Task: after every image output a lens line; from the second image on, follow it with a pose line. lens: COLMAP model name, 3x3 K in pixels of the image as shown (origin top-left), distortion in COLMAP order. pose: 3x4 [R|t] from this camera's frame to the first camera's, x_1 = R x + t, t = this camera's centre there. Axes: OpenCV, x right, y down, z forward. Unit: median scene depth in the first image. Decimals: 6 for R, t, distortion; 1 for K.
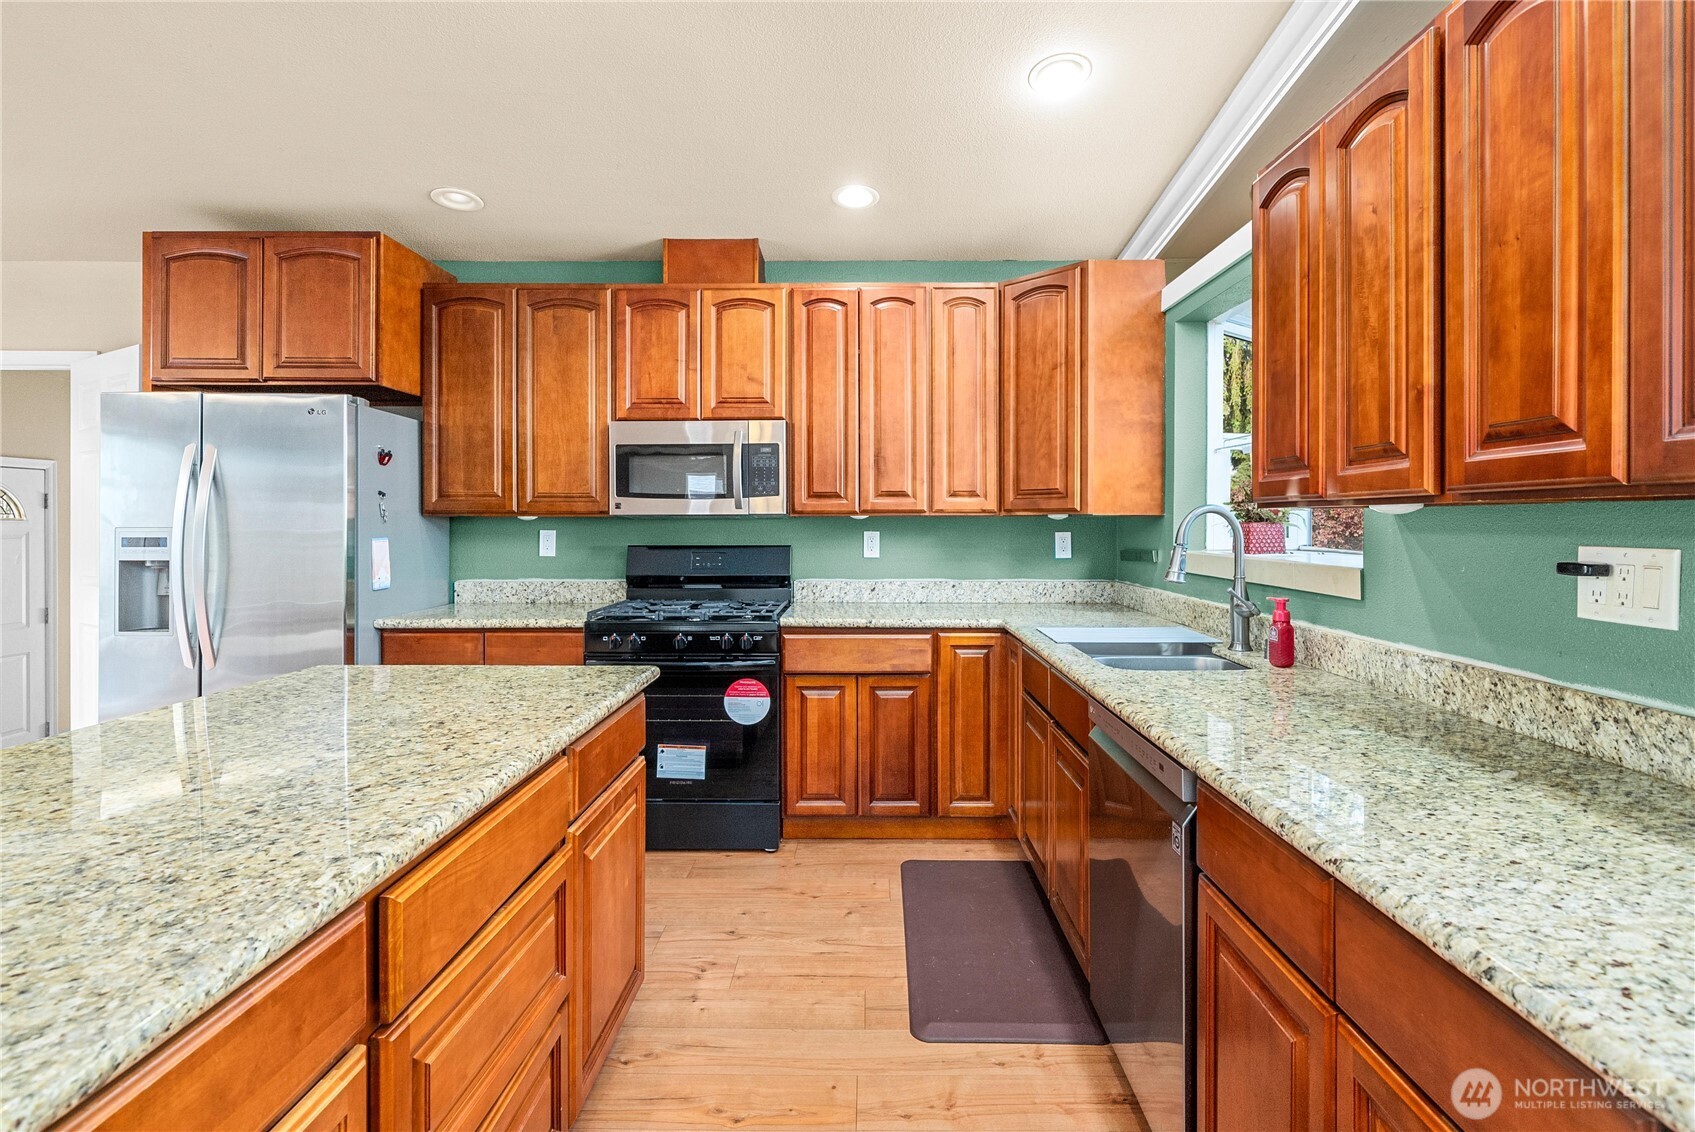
lens RADIAL K [[812.2, 0, 848.5], [0, 812.2, 532.3], [0, 0, 1]] dist [0.003513, 0.000733]
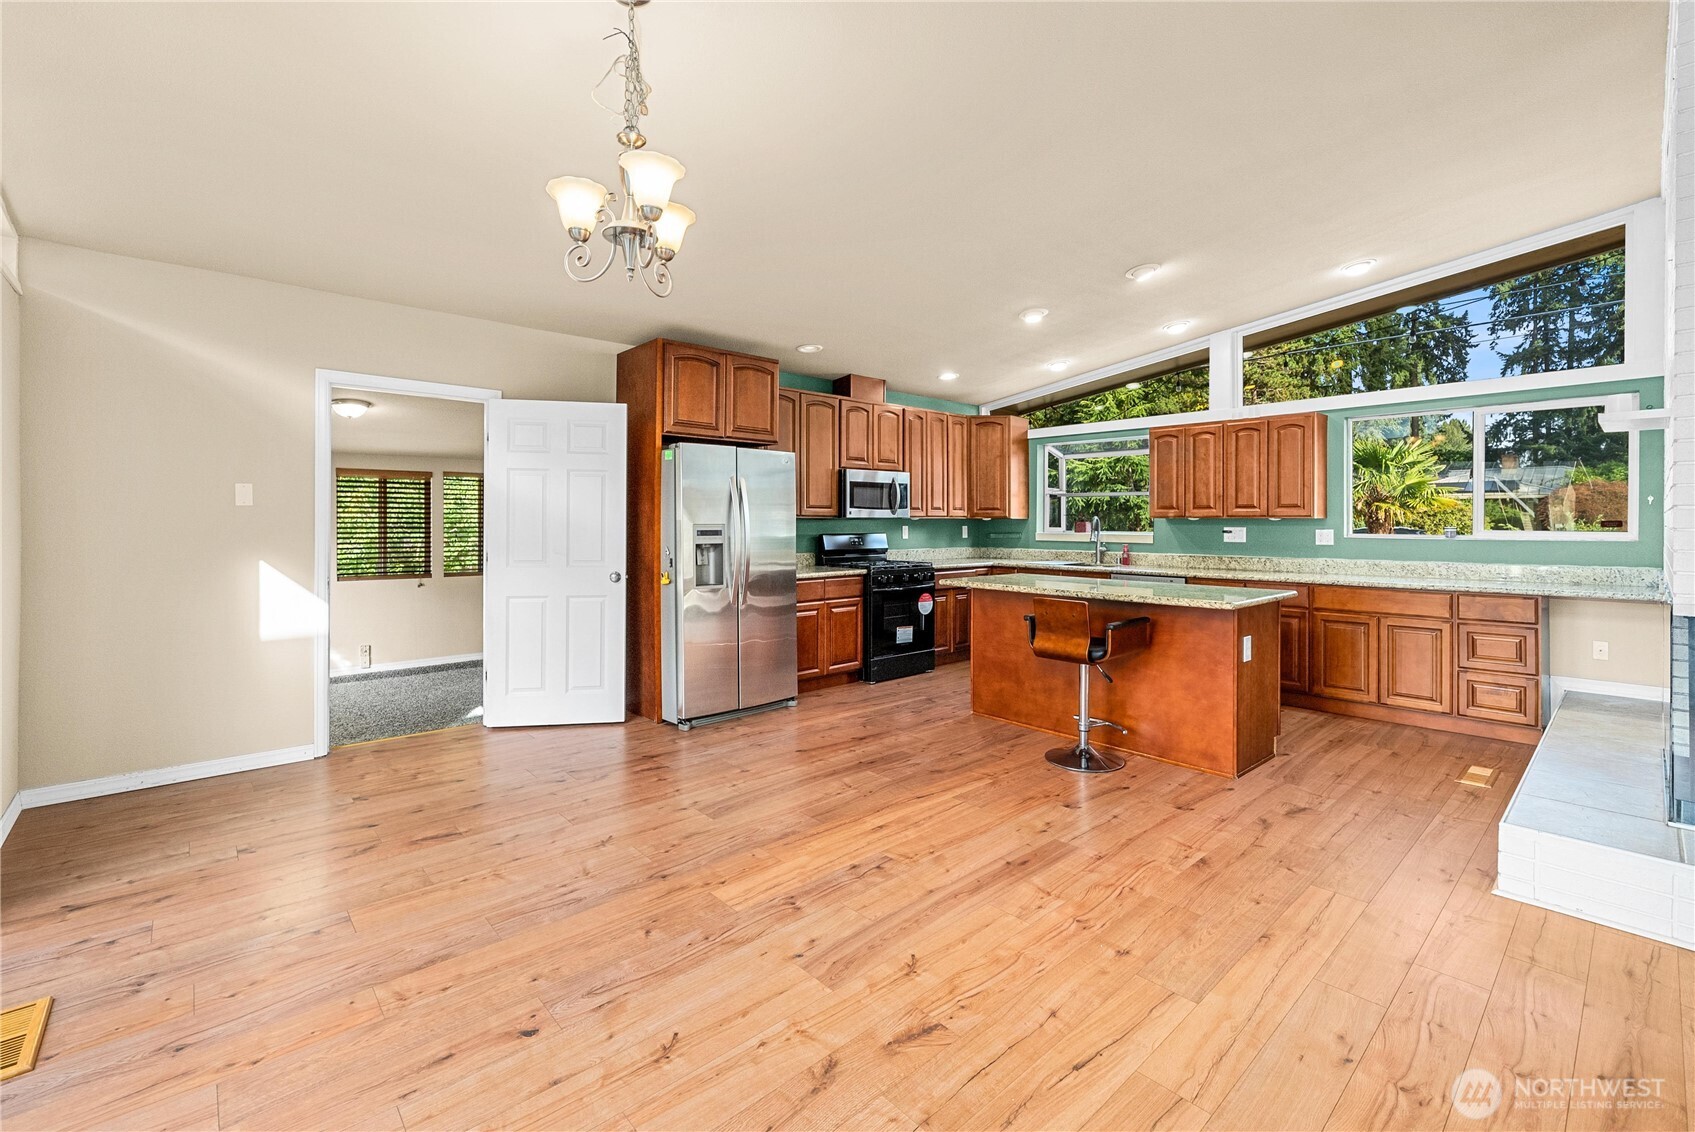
lens RADIAL K [[715.1, 0, 853.8], [0, 715.1, 526.1], [0, 0, 1]] dist [-0.000299, 0.000140]
pose [[0.740675, -0.002781, 0.671858, -1.528618], [0.005564, 0.999983, -0.001995, 0.002933], [-0.671841, 0.005216, 0.740677, -0.288652]]
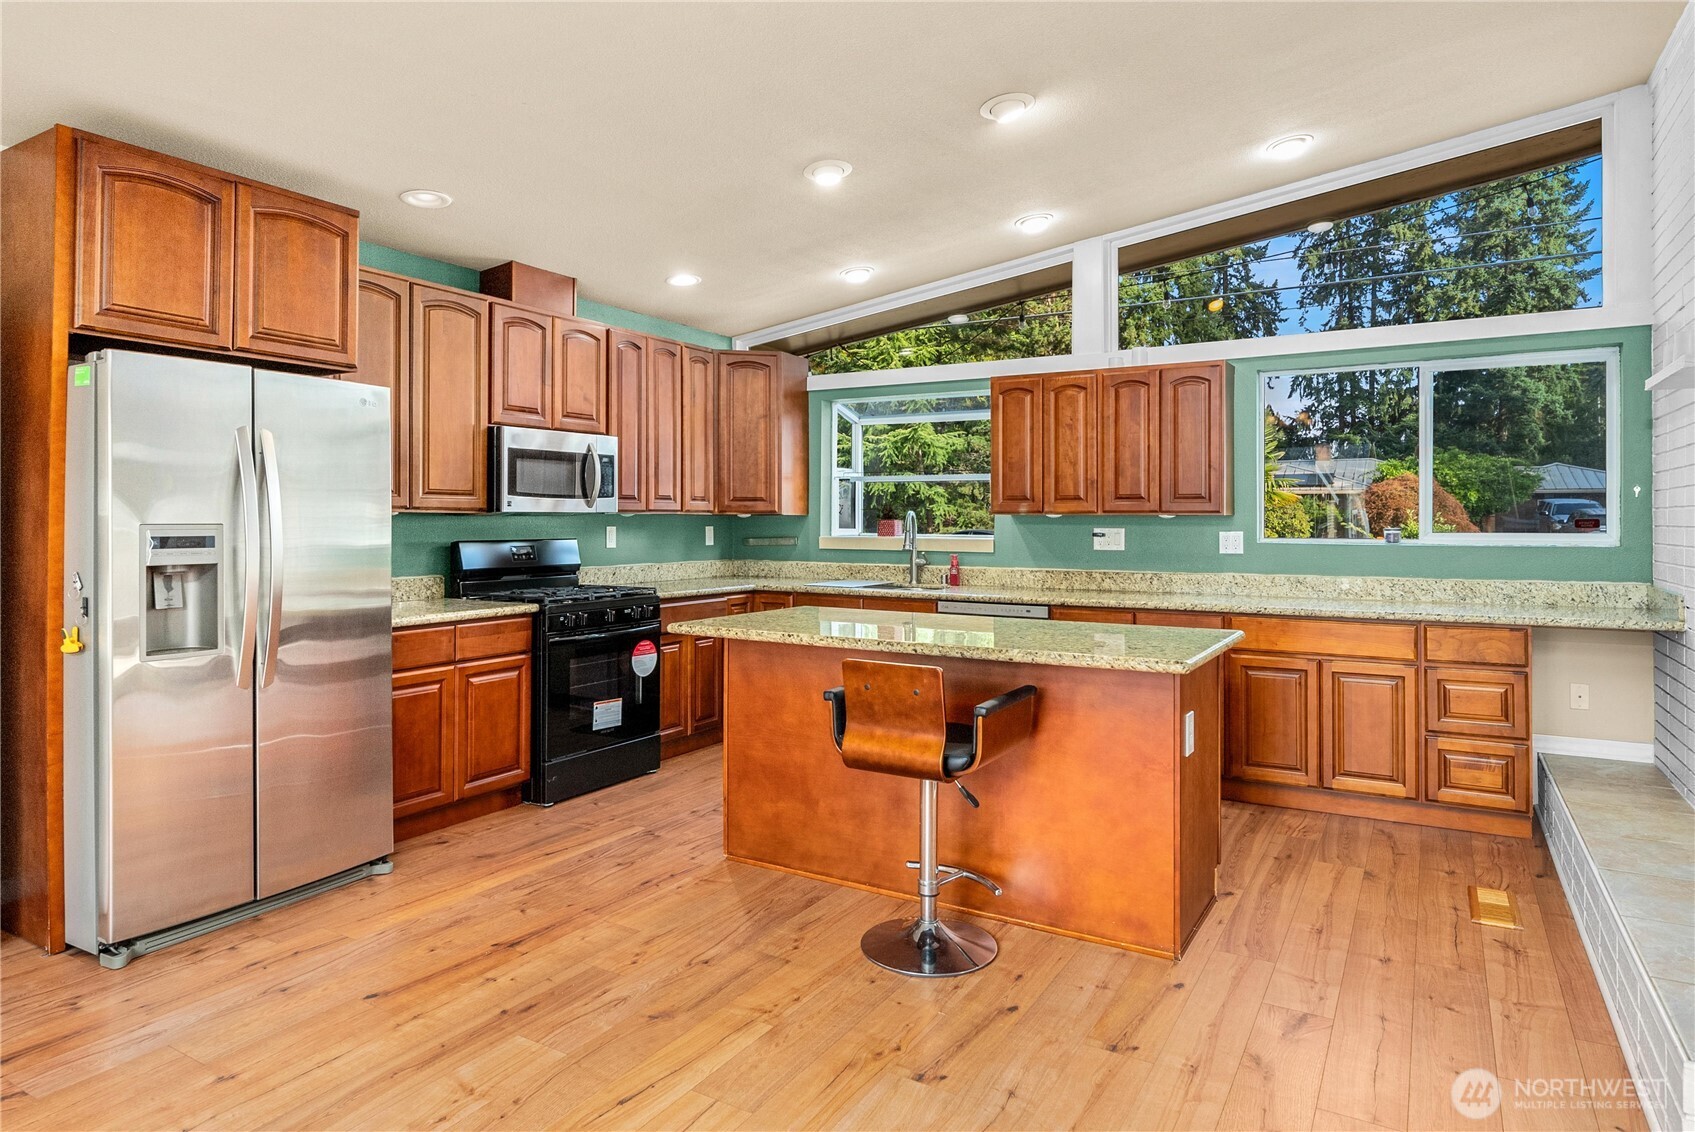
lens RADIAL K [[975.8, 0, 844.2], [0, 975.8, 515.2], [0, 0, 1]] dist [0.000526, 0.003064]
pose [[0.512065, 0.006121, 0.858925, -1.268440], [0.006678, 0.999916, -0.011107, 0.000917], [-0.858921, 0.011423, 0.511981, -0.064677]]
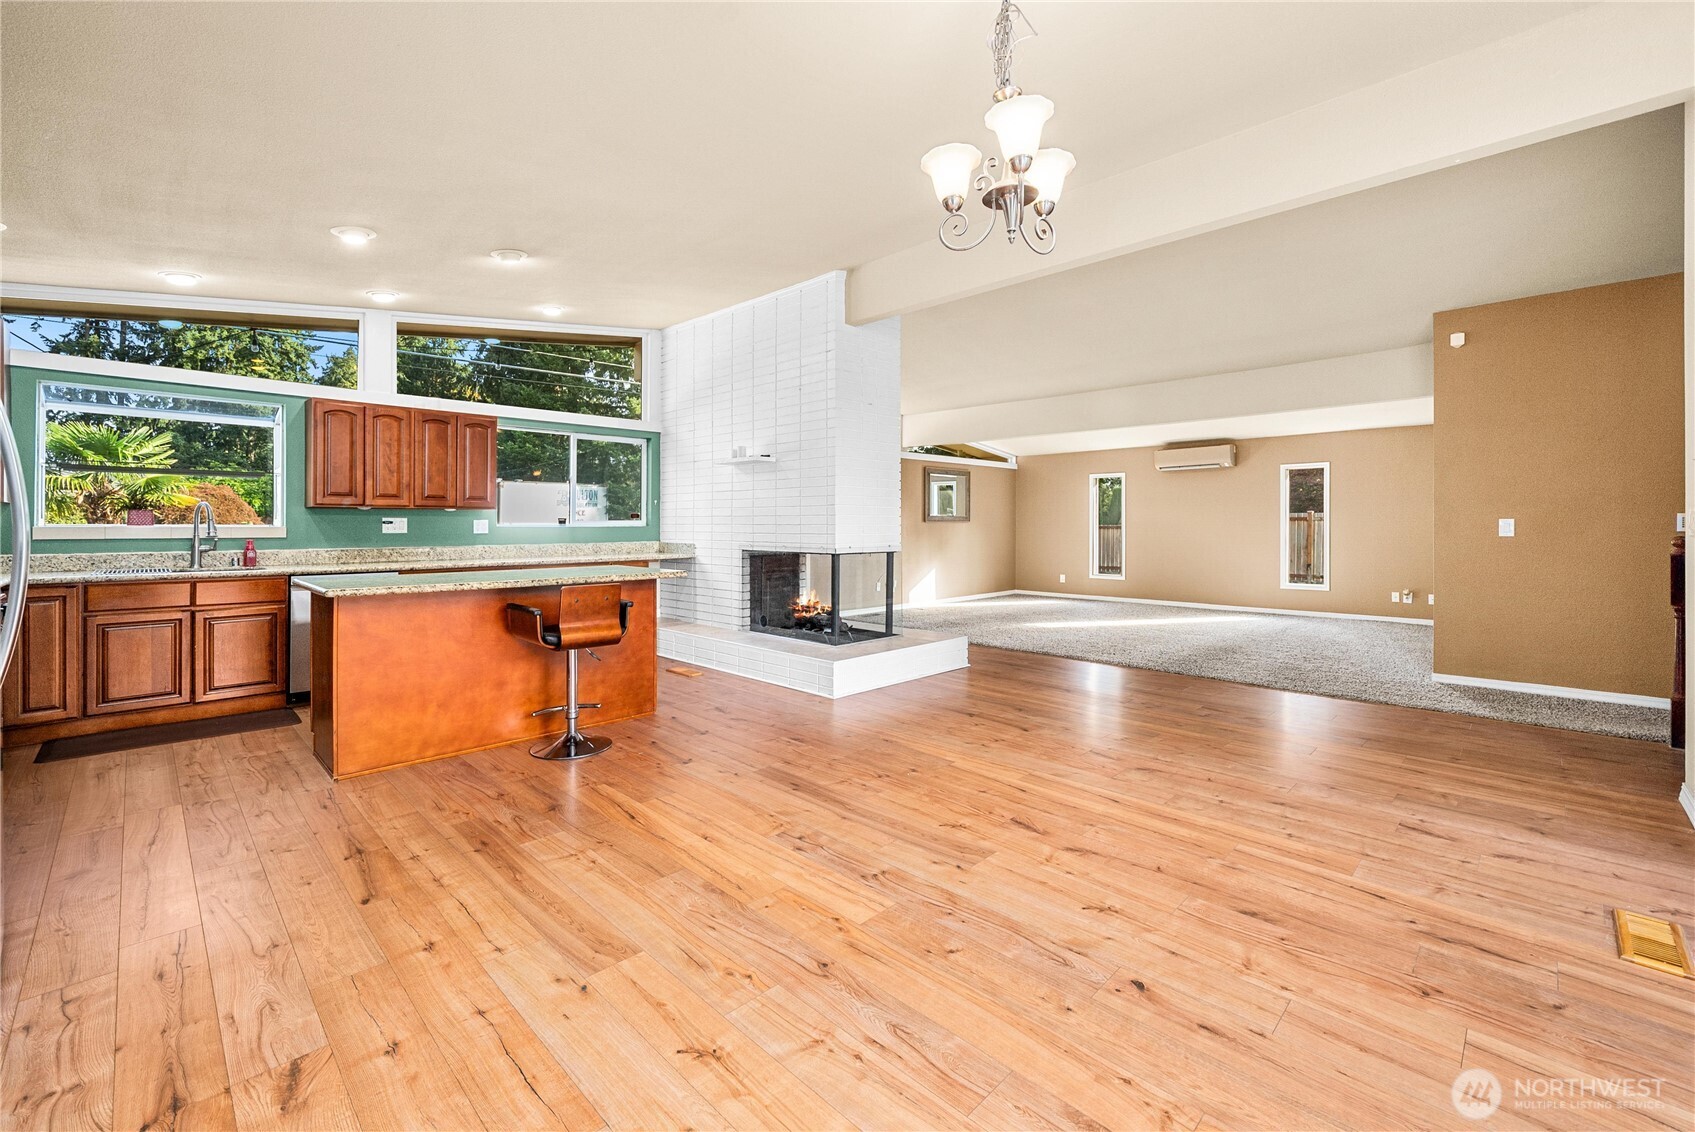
lens RADIAL K [[715.1, 0, 820.4], [0, 715.1, 524.9], [0, 0, 1]] dist [-0.000299, 0.000140]
pose [[-0.691488, -0.000524, 0.722388, -1.579519], [0.006557, 0.999954, 0.007002, 0.019396], [-0.722359, 0.009578, -0.691452, 0.846389]]
